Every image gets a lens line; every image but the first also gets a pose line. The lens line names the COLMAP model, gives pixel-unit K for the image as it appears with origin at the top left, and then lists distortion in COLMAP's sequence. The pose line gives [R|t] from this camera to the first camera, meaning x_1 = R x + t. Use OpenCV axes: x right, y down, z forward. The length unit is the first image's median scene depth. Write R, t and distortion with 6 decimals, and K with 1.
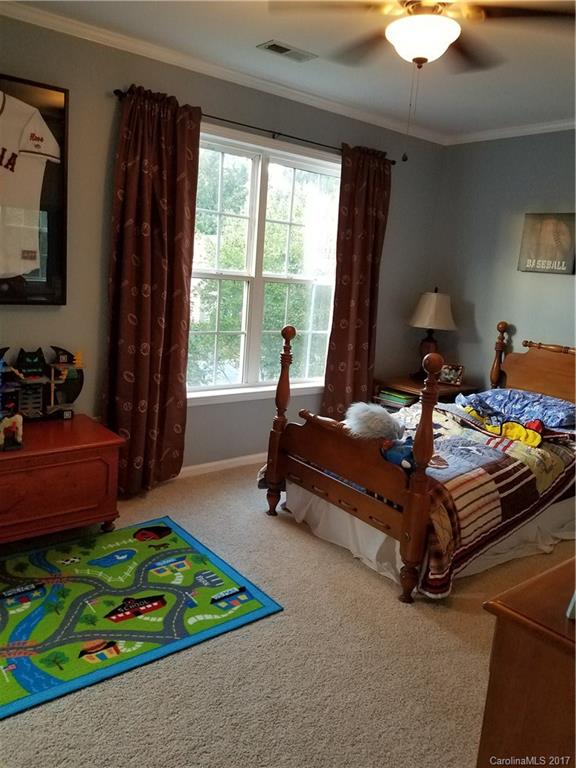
lens RADIAL K [[581.0, 0, 282.9], [0, 581.0, 392.8], [0, 0, 1]] dist [0.239514, -0.437096]
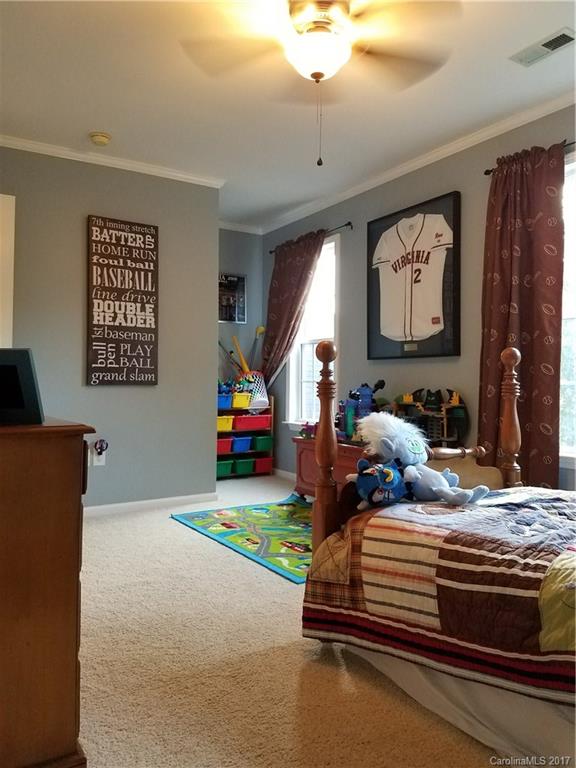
lens RADIAL K [[581.0, 0, 282.9], [0, 581.0, 392.8], [0, 0, 1]] dist [0.239514, -0.437096]
pose [[-0.108372, -0.051604, -0.992770, 0.978945], [-0.213234, 0.976614, -0.027487, 0.043199], [0.970972, 0.208714, -0.116841, 0.894491]]
